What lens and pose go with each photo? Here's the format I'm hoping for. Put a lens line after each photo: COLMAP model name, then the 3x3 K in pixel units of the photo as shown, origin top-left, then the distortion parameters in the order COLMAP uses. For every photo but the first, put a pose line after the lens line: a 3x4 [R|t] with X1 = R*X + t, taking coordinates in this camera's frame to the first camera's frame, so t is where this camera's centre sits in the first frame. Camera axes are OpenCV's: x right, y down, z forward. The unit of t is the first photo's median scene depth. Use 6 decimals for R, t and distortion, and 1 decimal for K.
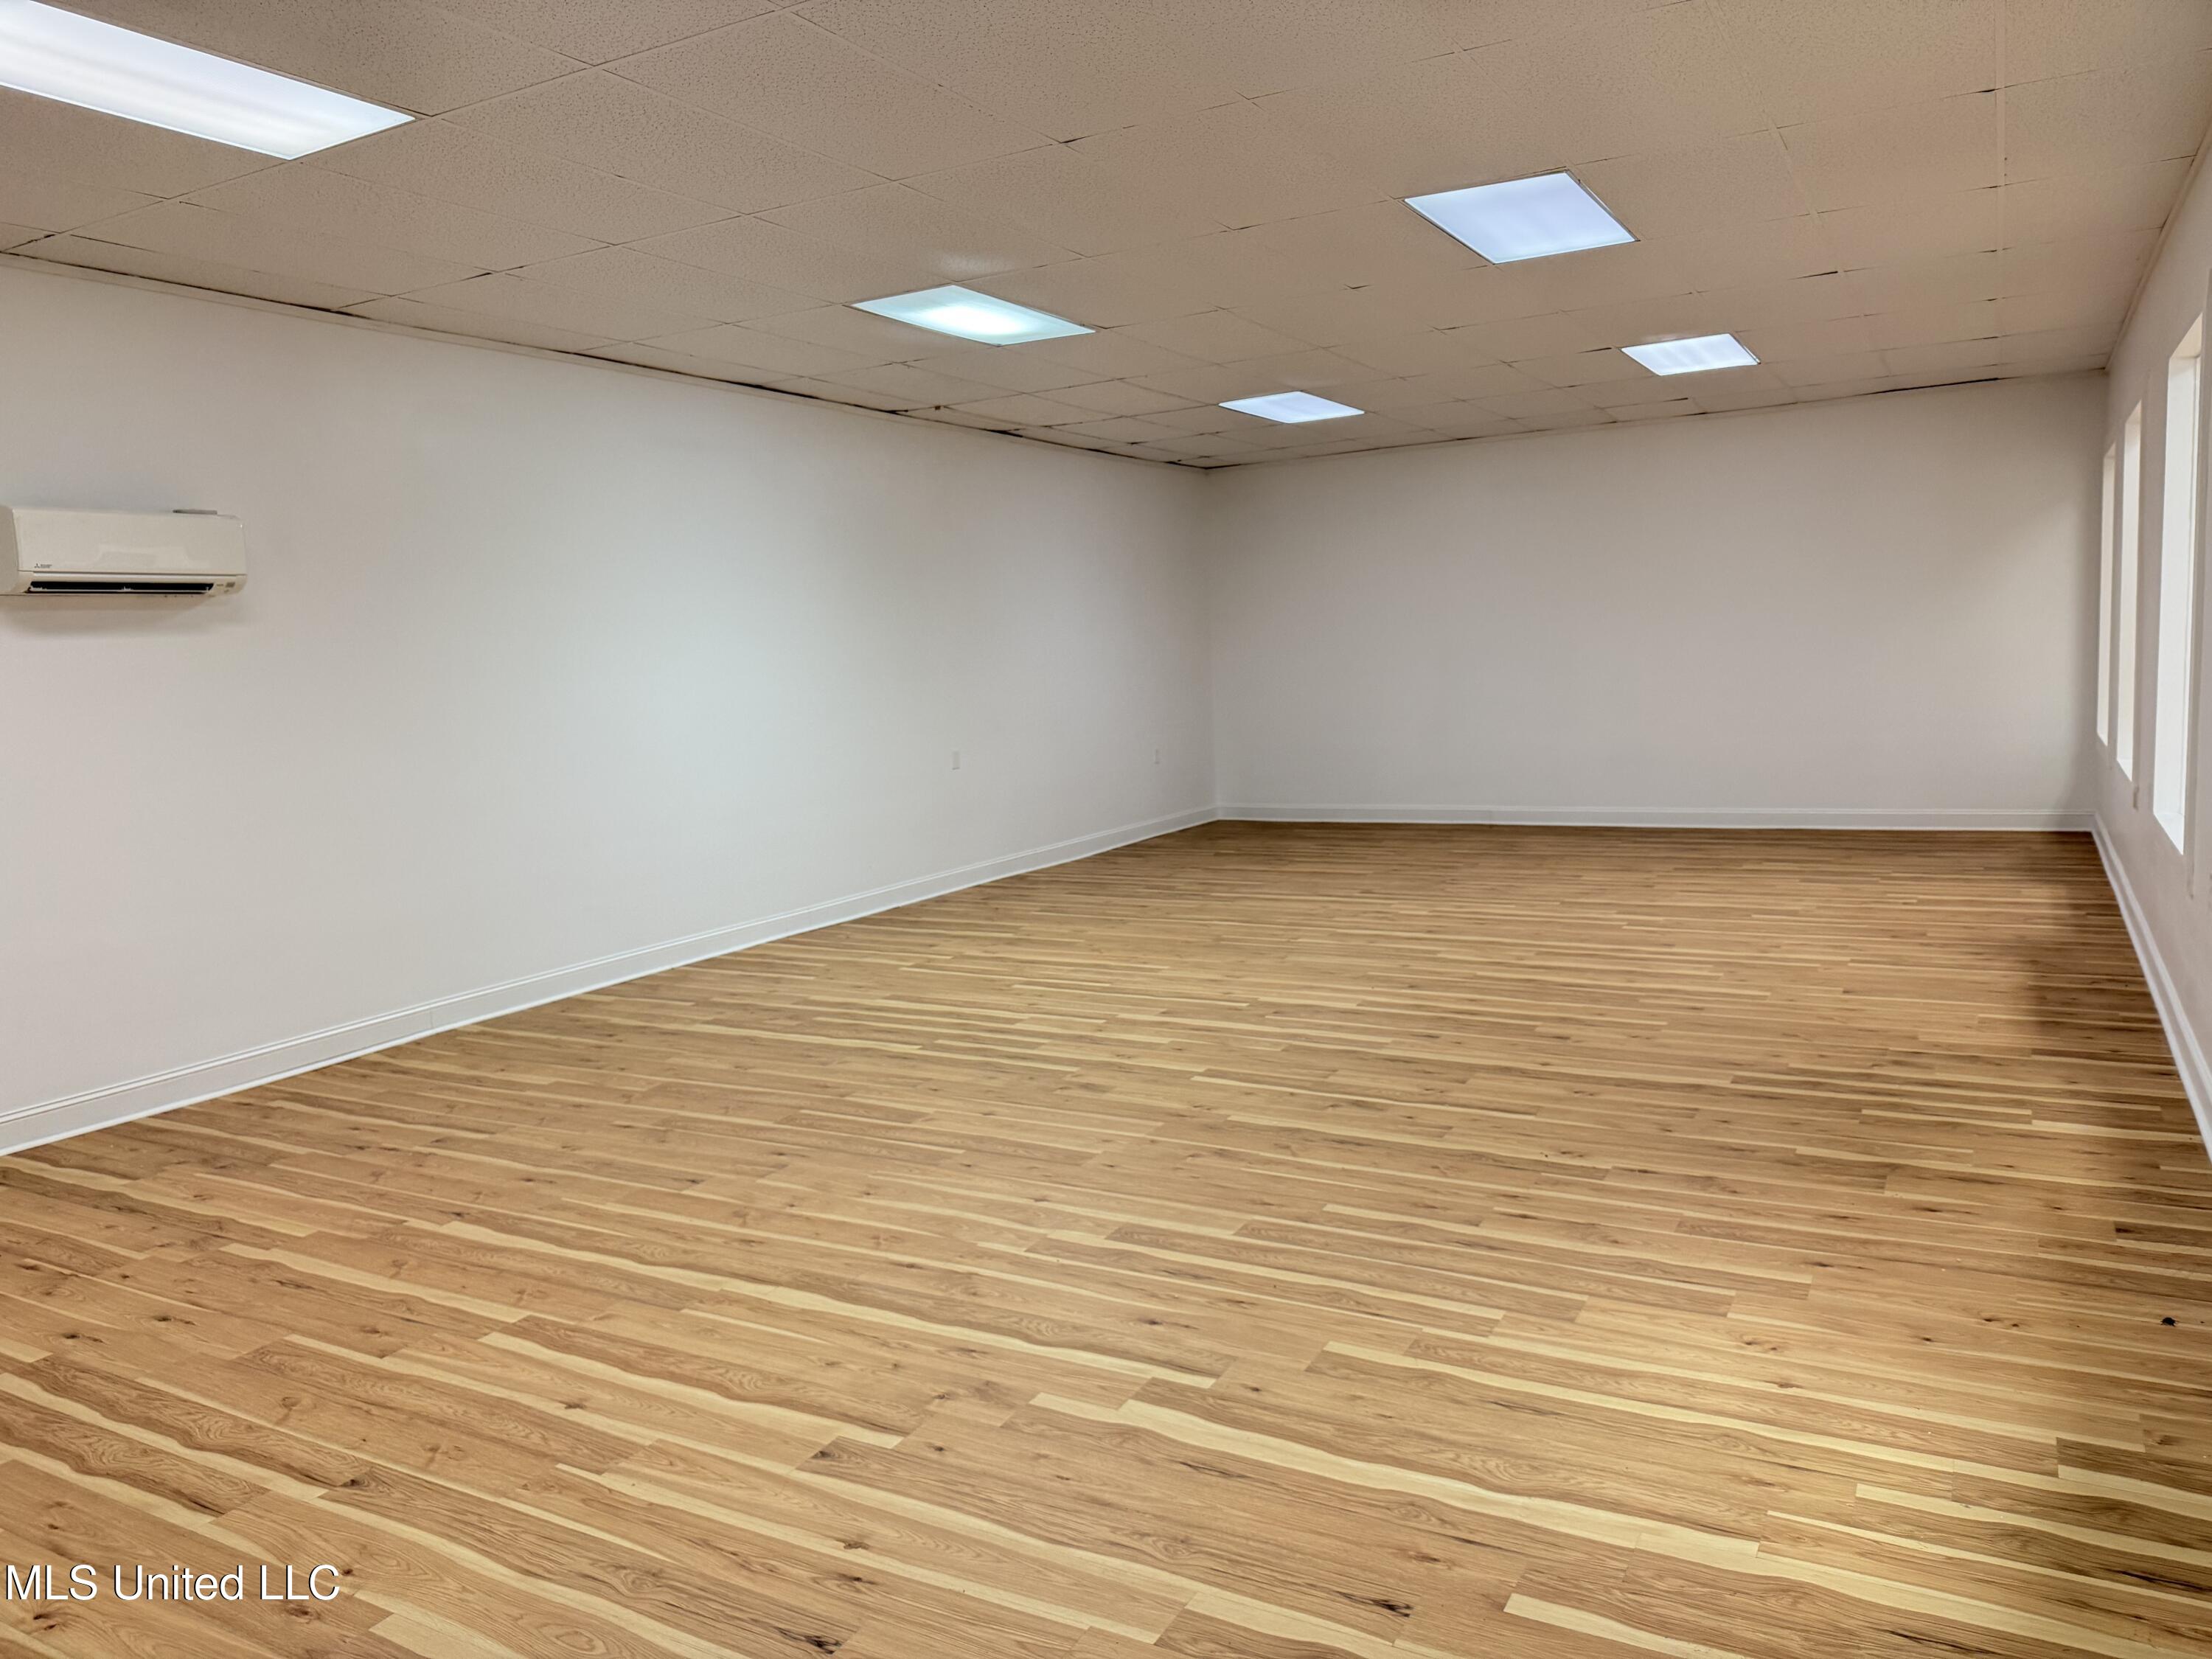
lens RADIAL K [[1508.2, 0, 1106.0], [0, 1508.2, 829.5], [0, 0, 1]] dist [0.111577, -0.166529]
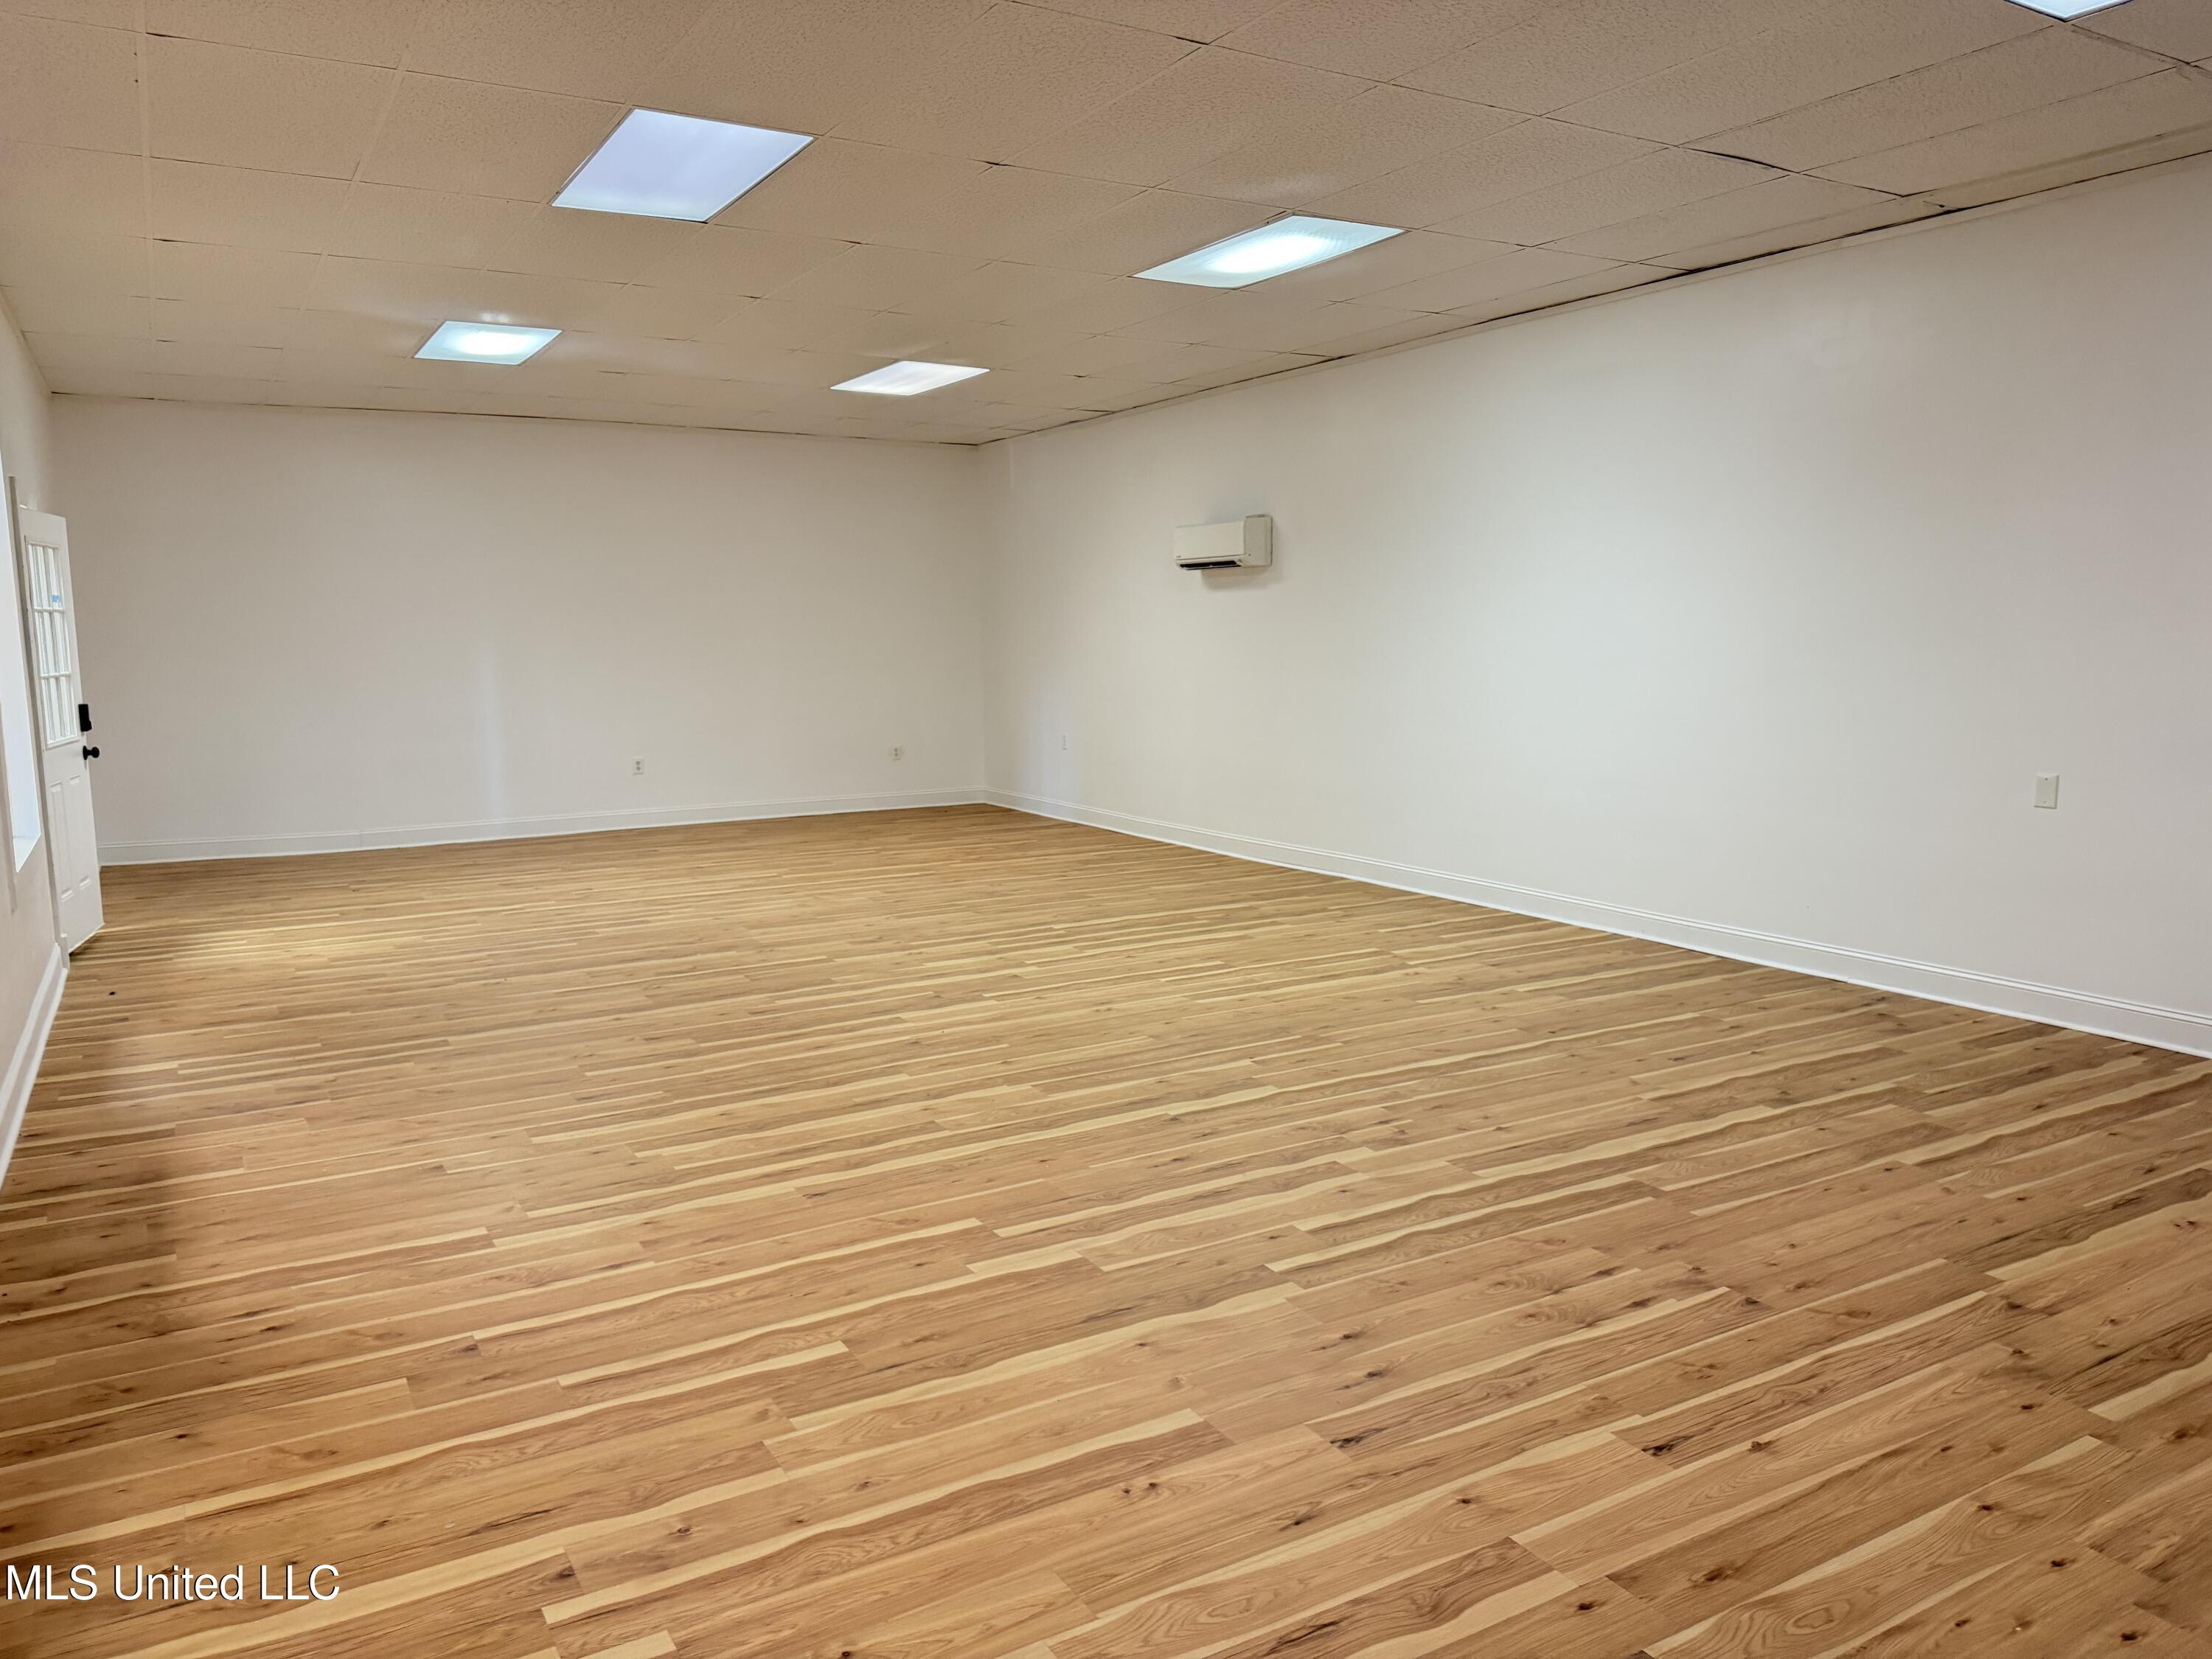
lens RADIAL K [[1508.2, 0, 1106.0], [0, 1508.2, 829.5], [0, 0, 1]] dist [0.111577, -0.166529]
pose [[-0.482217, 0.163792, -0.860604, 1.085400], [-0.070008, 0.972020, 0.224224, -0.260841], [0.873250, 0.168373, -0.457258, 1.857818]]
